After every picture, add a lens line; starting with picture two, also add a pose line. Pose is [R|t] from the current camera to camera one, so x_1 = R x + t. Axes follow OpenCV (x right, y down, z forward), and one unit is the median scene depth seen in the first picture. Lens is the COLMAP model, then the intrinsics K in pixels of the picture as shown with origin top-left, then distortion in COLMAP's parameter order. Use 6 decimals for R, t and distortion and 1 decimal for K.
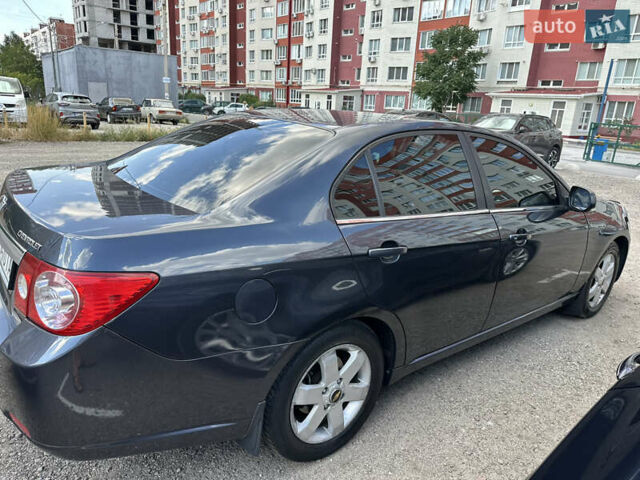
lens RADIAL K [[454.1, 0, 320.0], [0, 454.1, 240.0], [0, 0, 1]] dist [-0.000961, -0.002938]
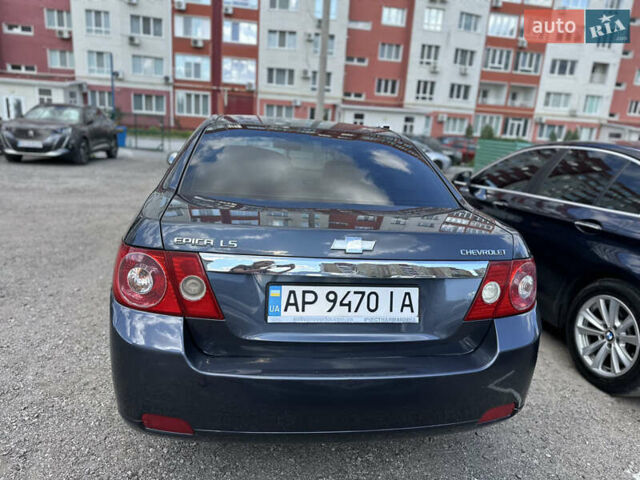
lens RADIAL K [[454.1, 0, 320.0], [0, 454.1, 240.0], [0, 0, 1]] dist [-0.000961, -0.002938]
pose [[0.538091, -0.223649, 0.812674, -0.630449], [0.203463, 0.970109, 0.132257, -0.257611], [-0.817961, 0.094182, 0.567511, 0.735703]]
